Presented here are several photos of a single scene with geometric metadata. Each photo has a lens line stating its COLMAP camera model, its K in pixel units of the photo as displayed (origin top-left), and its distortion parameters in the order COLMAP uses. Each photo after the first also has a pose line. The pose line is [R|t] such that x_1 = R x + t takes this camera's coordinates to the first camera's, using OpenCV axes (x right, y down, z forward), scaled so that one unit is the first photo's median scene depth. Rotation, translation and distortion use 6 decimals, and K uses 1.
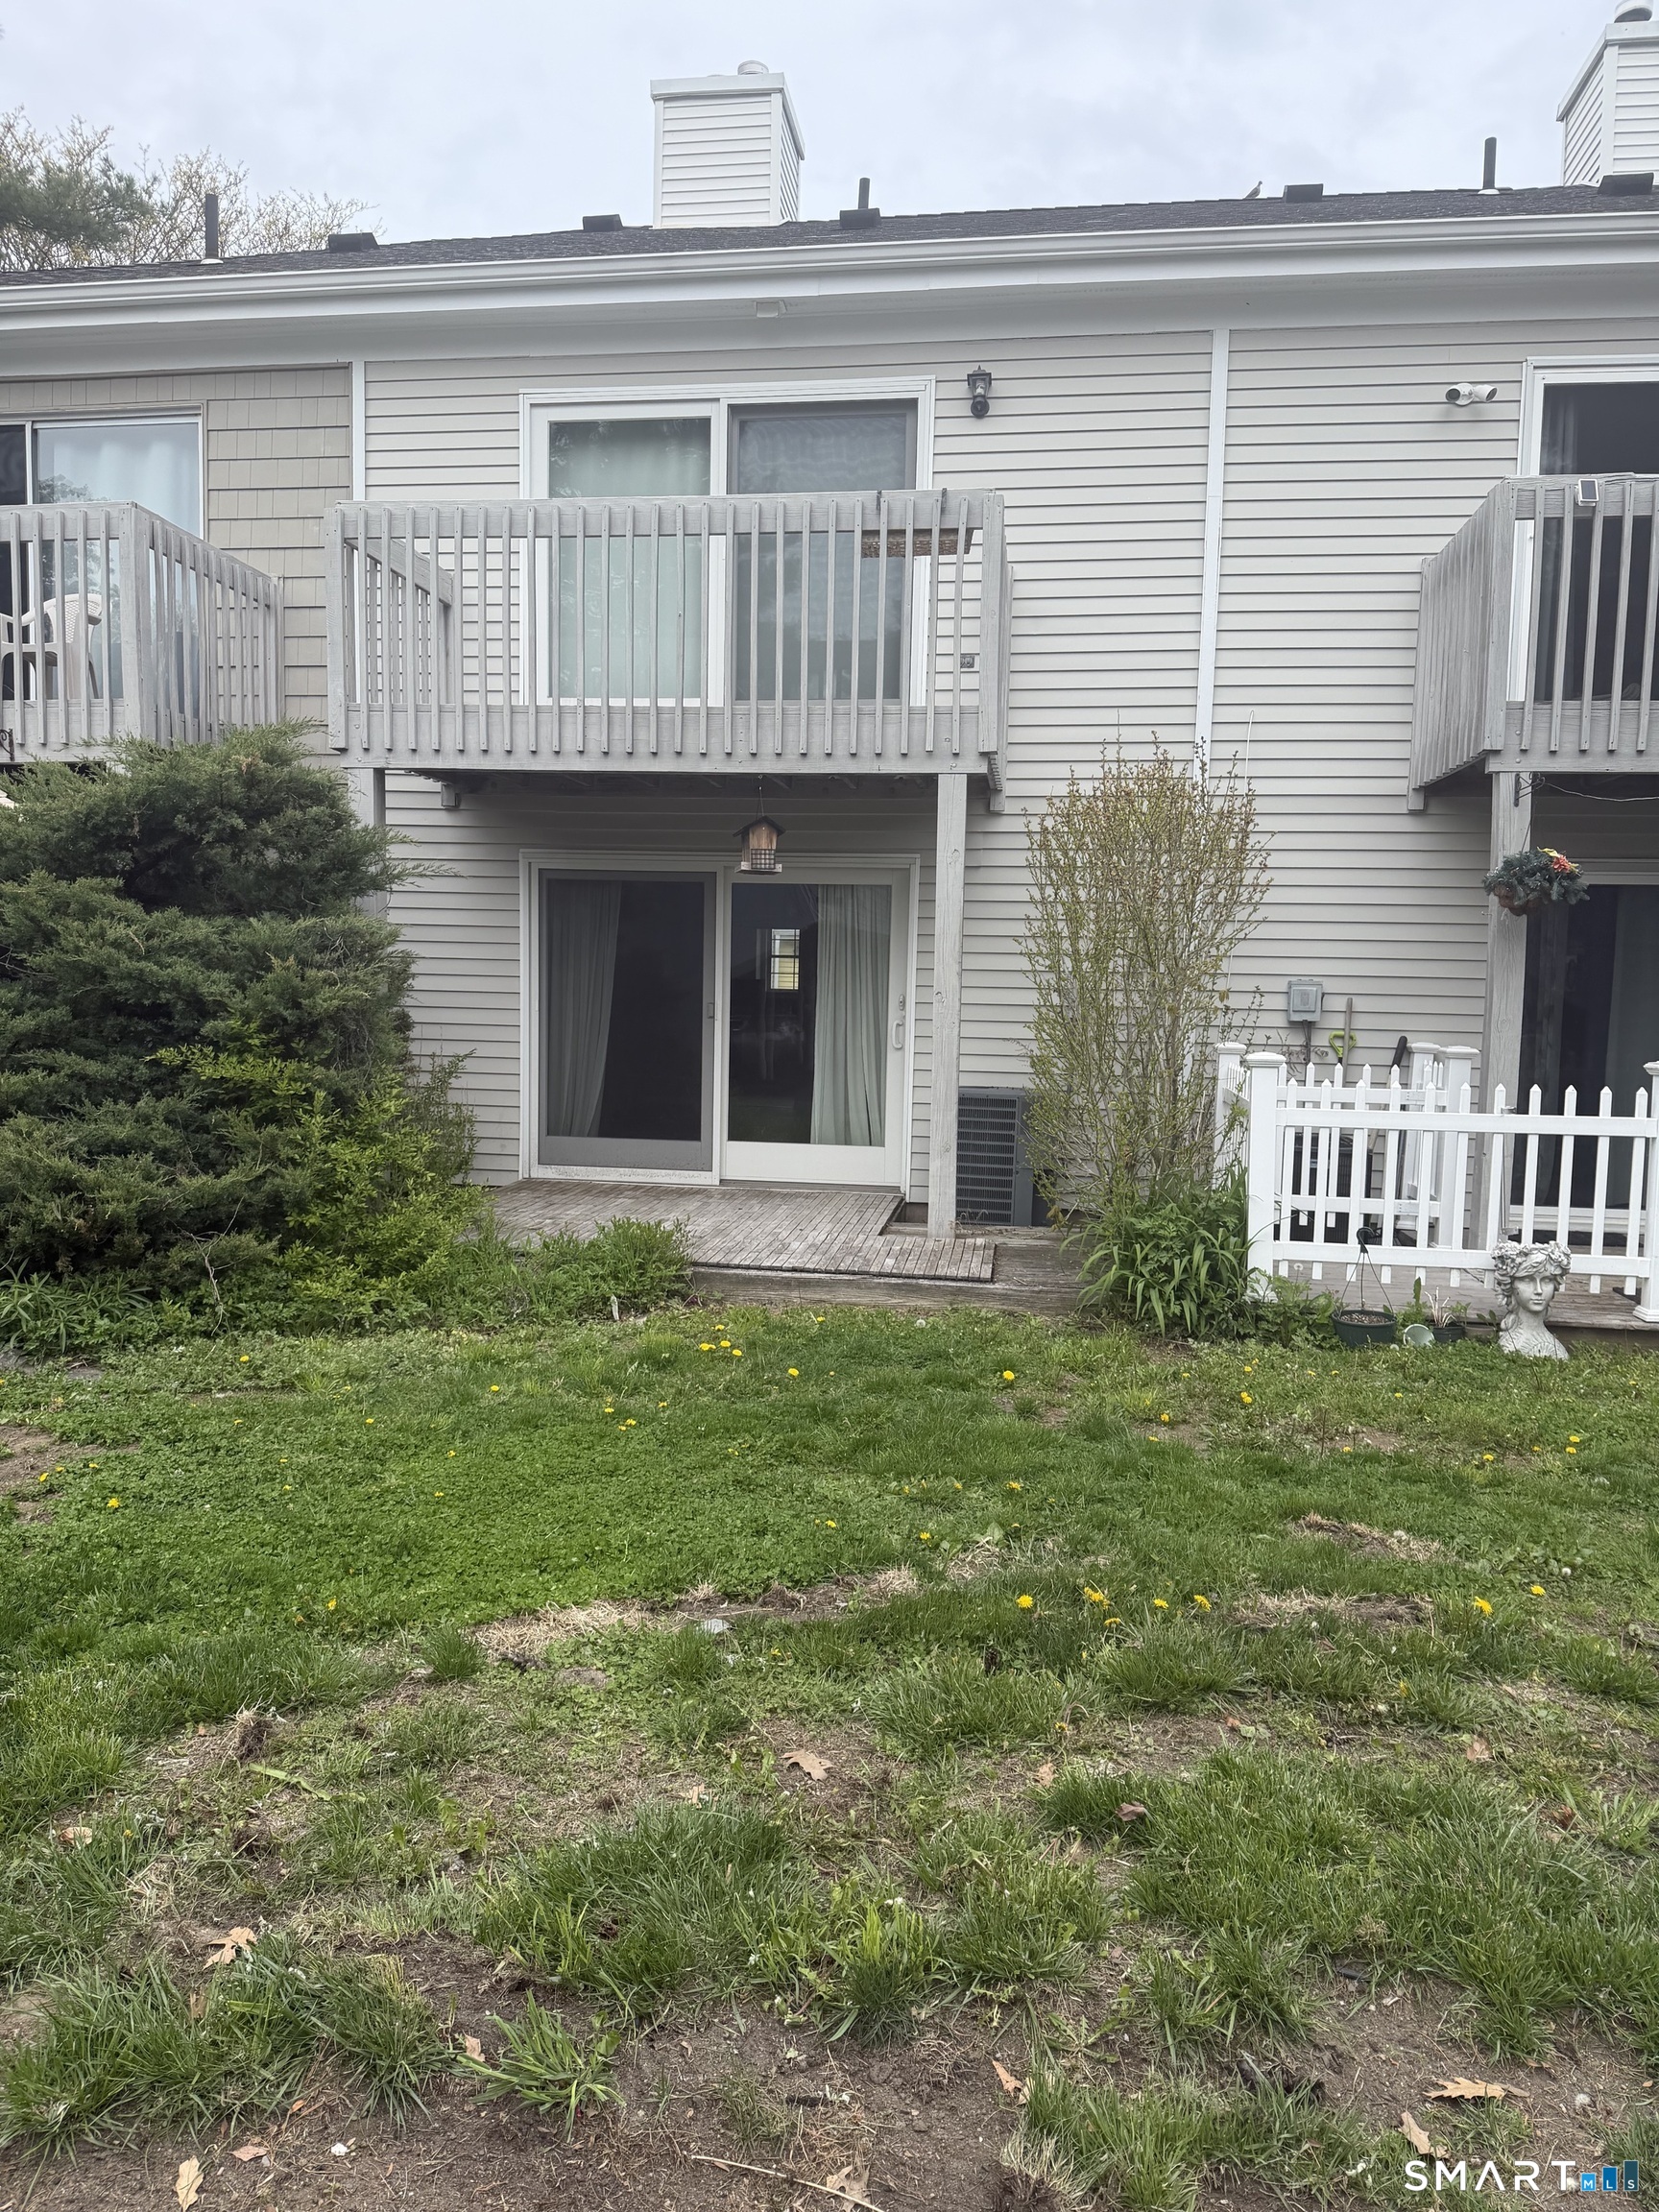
lens RADIAL K [[1565.1, 0, 825.4], [0, 1565.1, 1108.1], [0, 0, 1]] dist [0.059624, -0.080507]
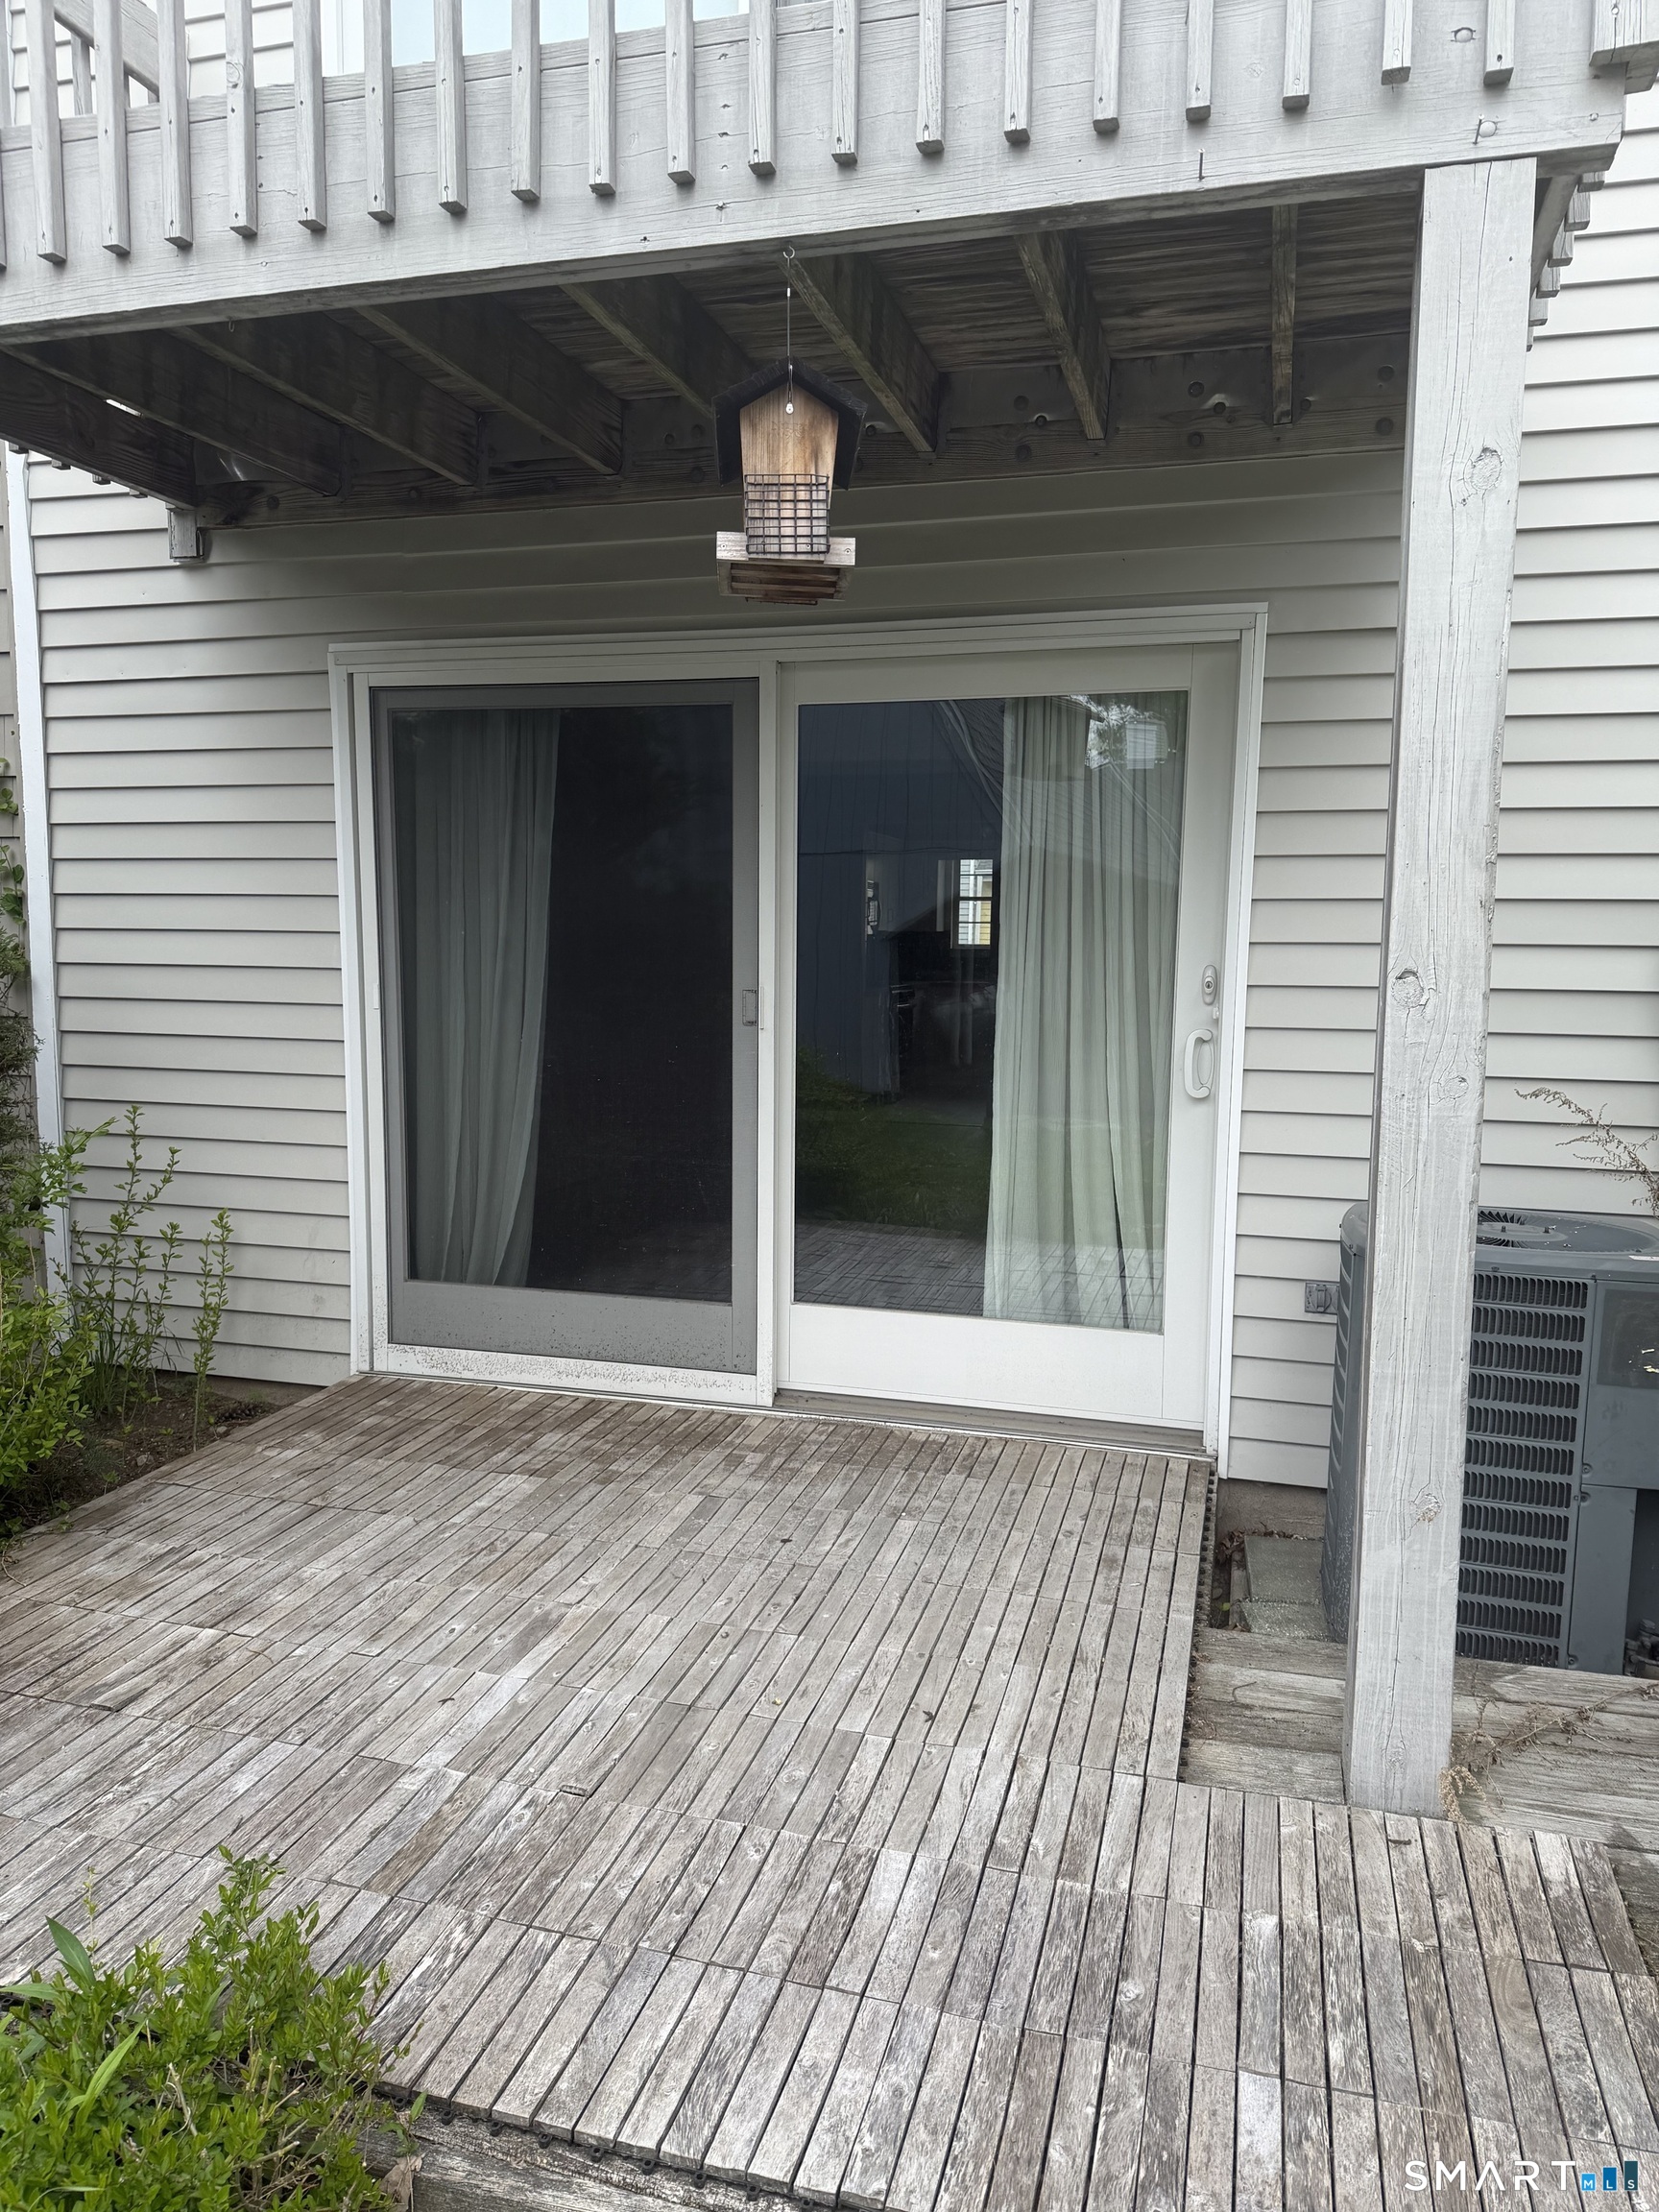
lens RADIAL K [[1565.1, 0, 825.4], [0, 1565.1, 1108.1], [0, 0, 1]] dist [0.059624, -0.080507]
pose [[0.990941, 0.002211, -0.134282, 0.004903], [0.001972, 0.999517, 0.031011, -0.047787], [0.134286, -0.030994, 0.990458, 0.576079]]
